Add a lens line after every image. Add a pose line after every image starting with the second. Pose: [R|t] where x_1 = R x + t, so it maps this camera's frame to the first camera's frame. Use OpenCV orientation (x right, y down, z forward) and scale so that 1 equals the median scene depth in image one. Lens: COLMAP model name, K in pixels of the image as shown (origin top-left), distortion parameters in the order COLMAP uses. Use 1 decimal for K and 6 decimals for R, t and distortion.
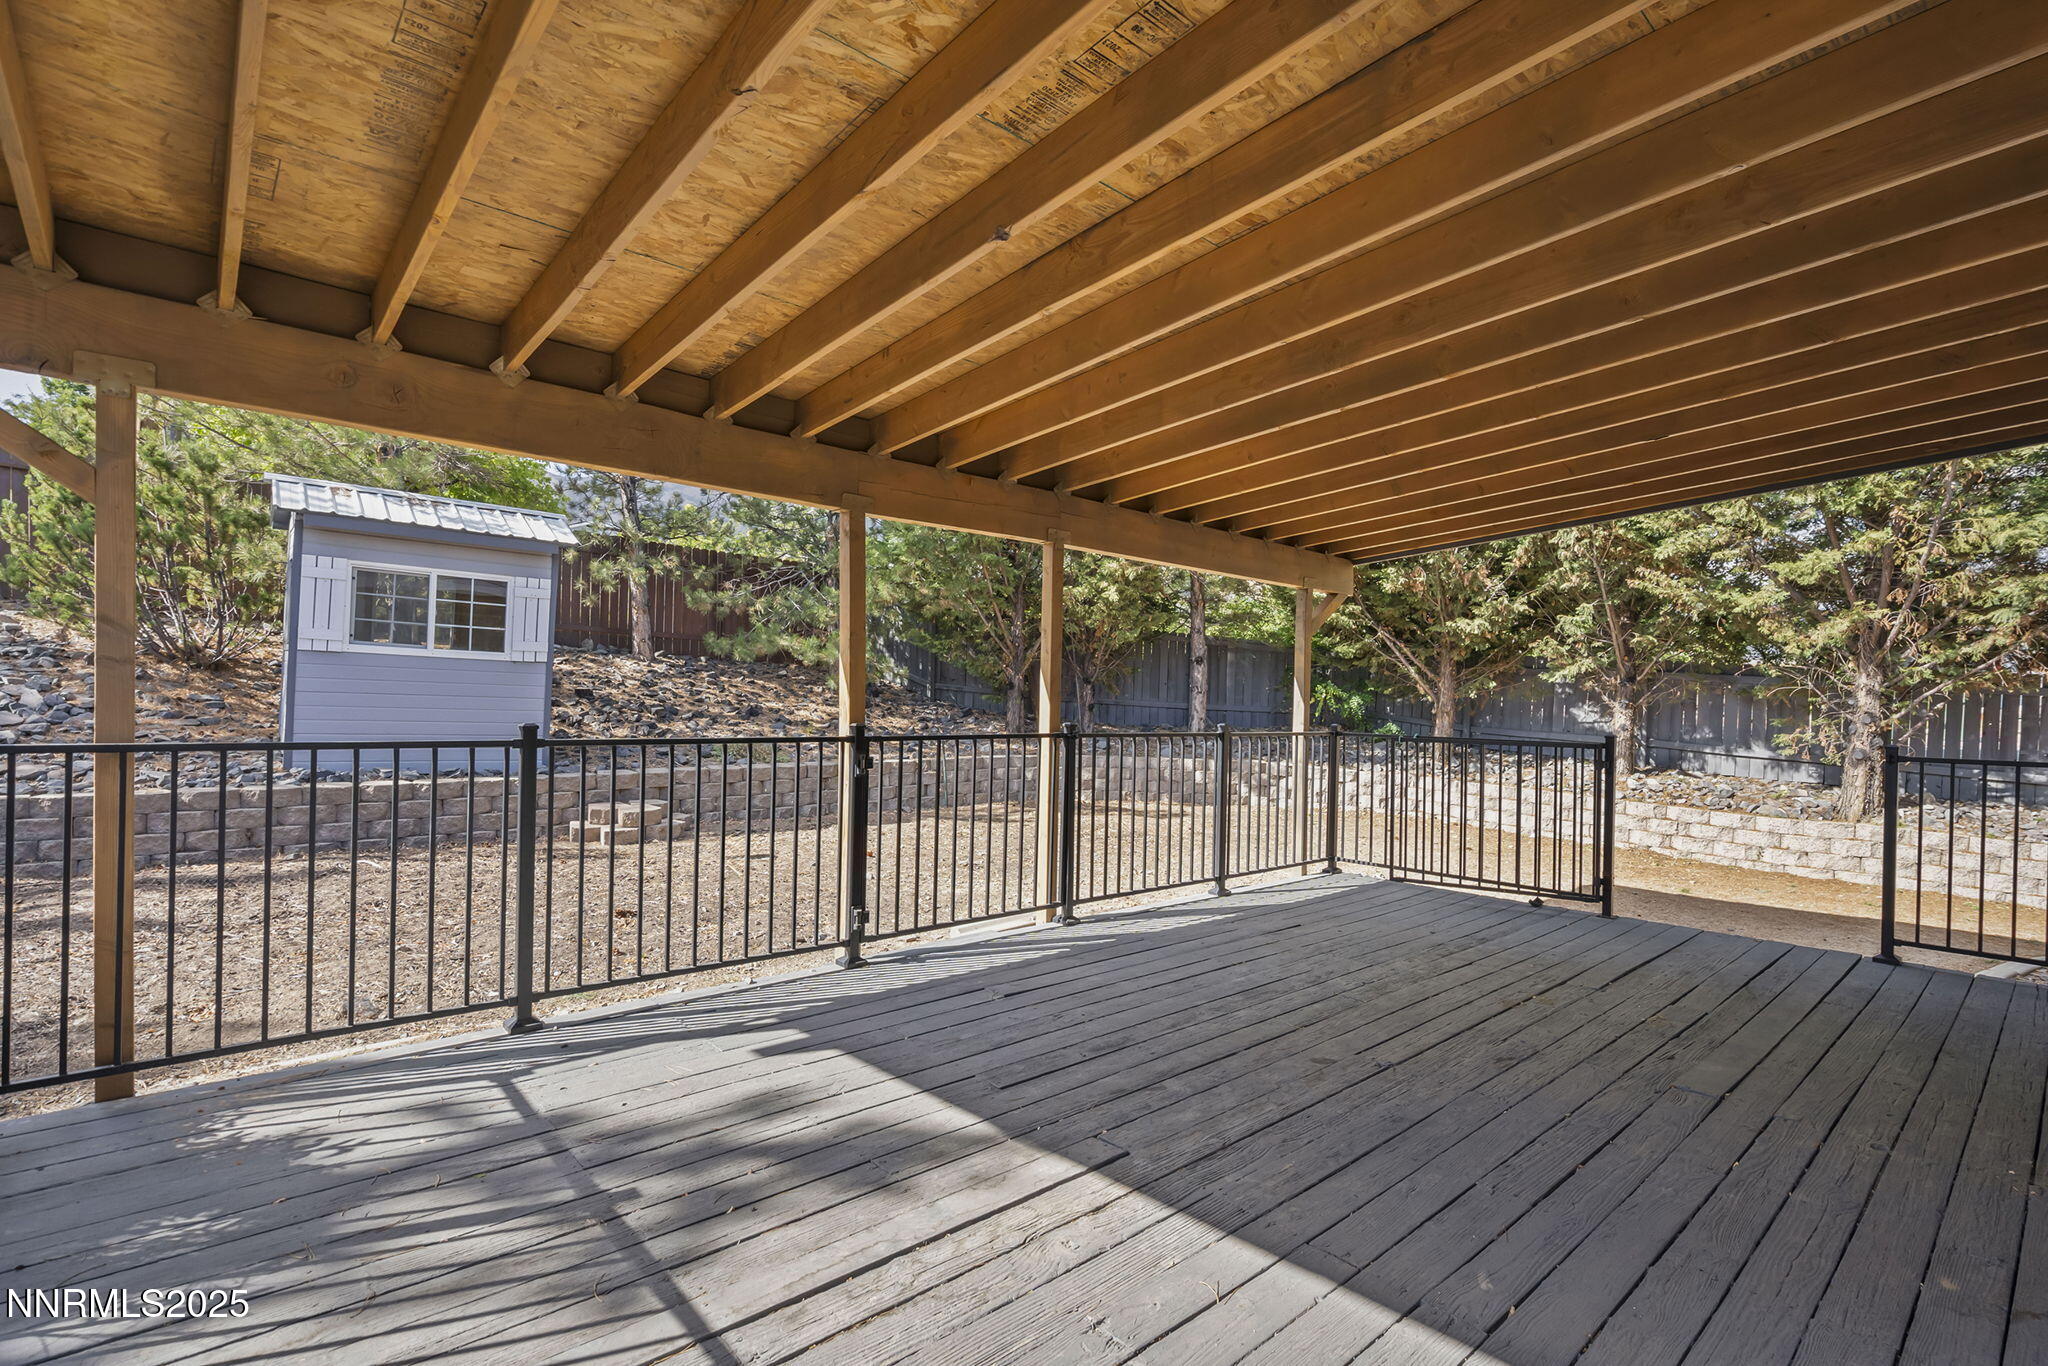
lens RADIAL K [[939.3, 0, 1031.3], [0, 939.3, 680.2], [0, 0, 1]] dist [-0.005791, 0.001091]
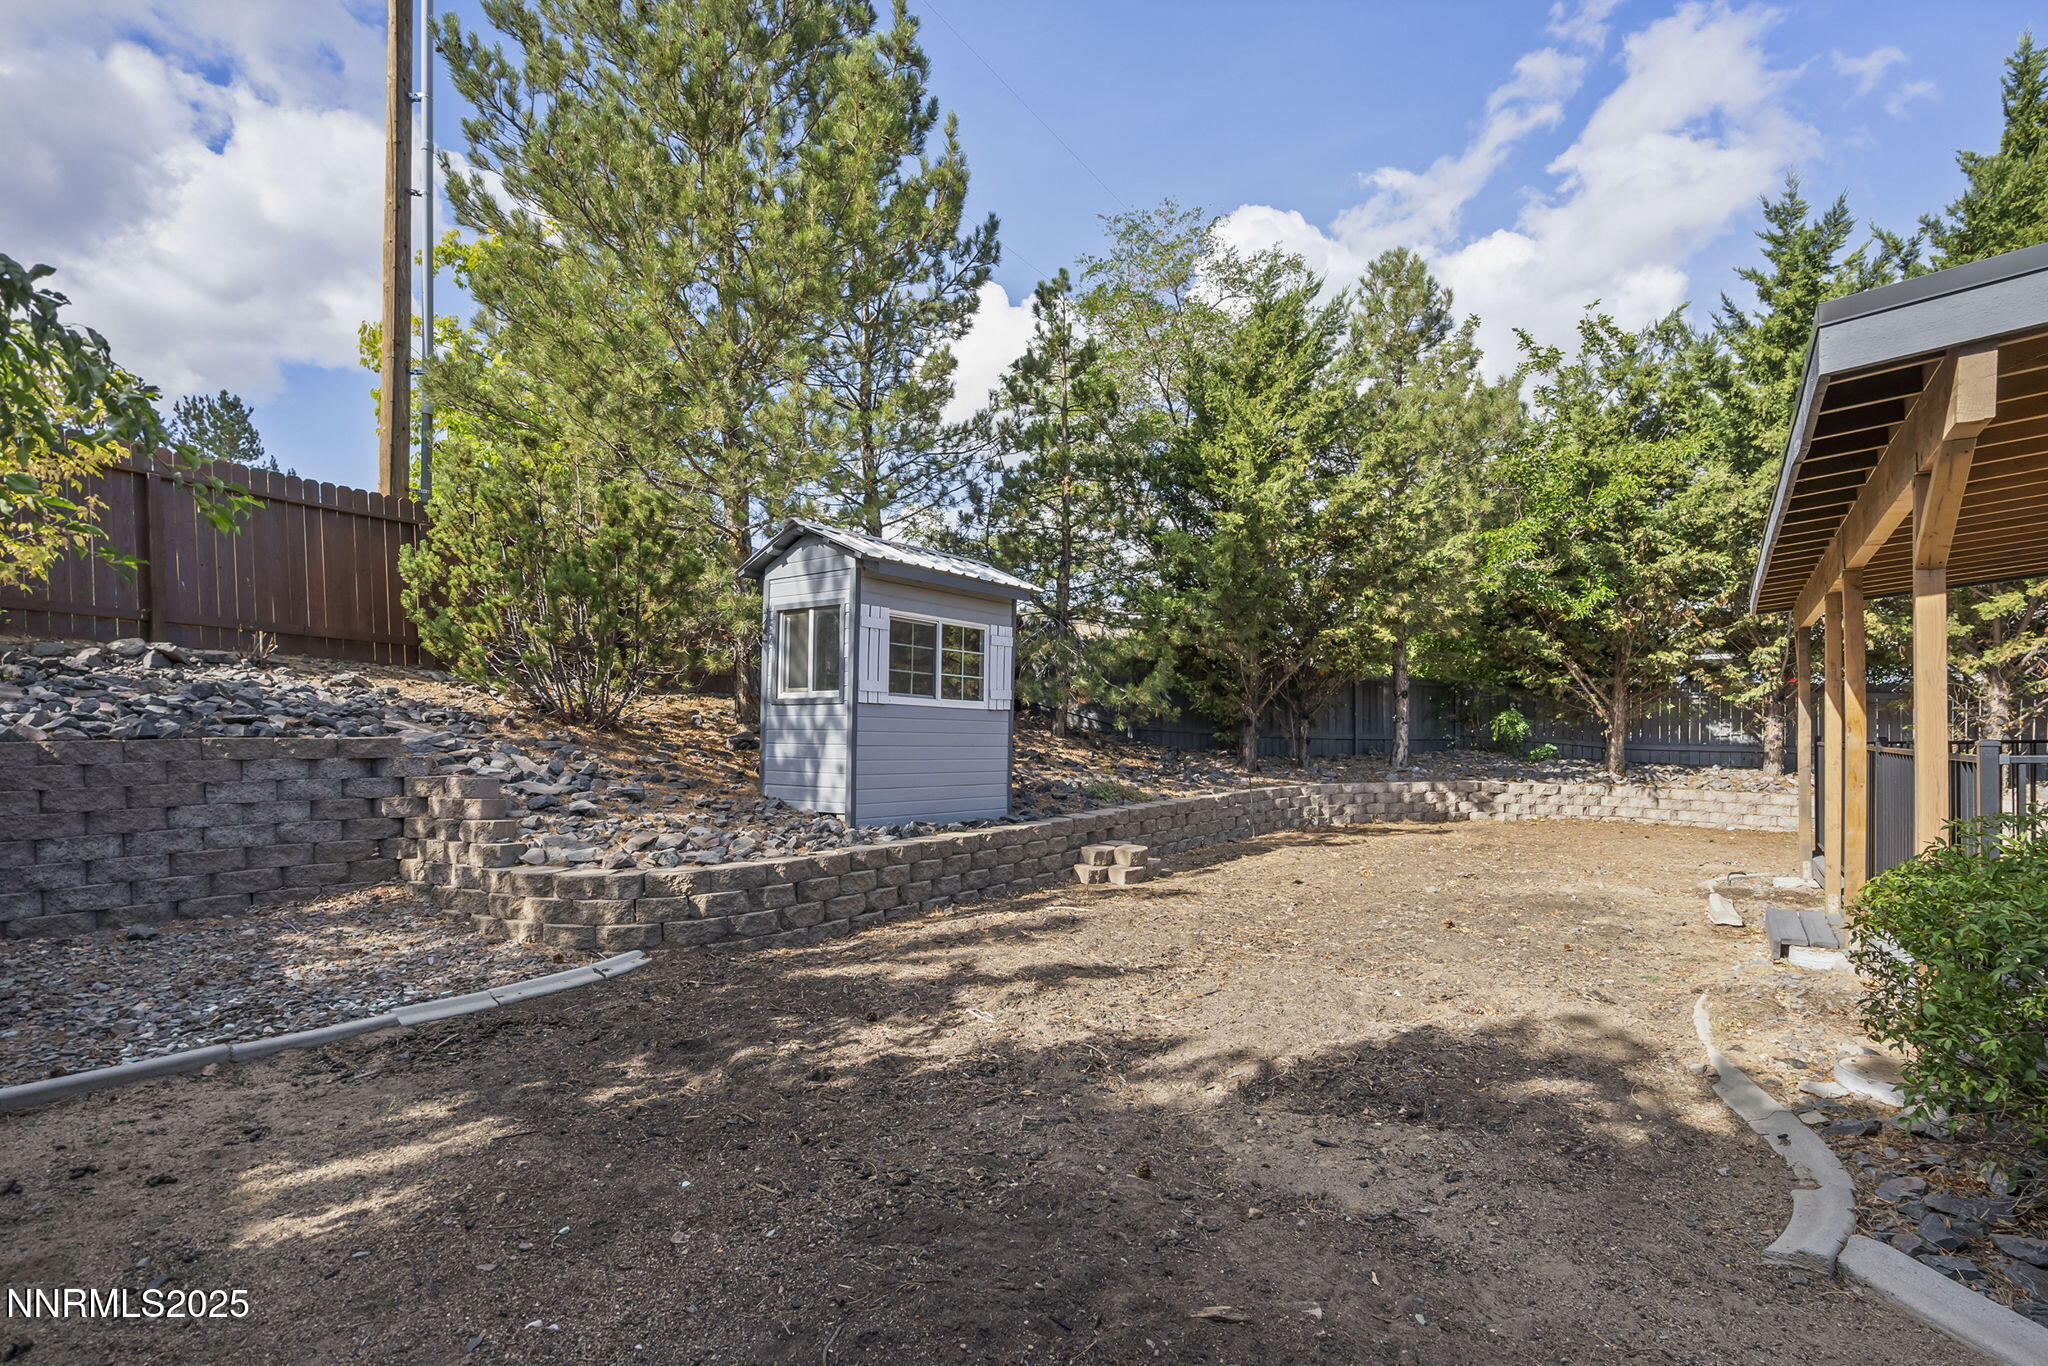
lens RADIAL K [[939.3, 0, 1018.3], [0, 939.3, 684.1], [0, 0, 1]] dist [-0.005791, 0.001091]
pose [[0.974012, -0.025889, 0.225012, -0.731669], [0.035742, 0.998567, -0.039826, -0.007587], [-0.223659, 0.046833, 0.973542, 0.031856]]
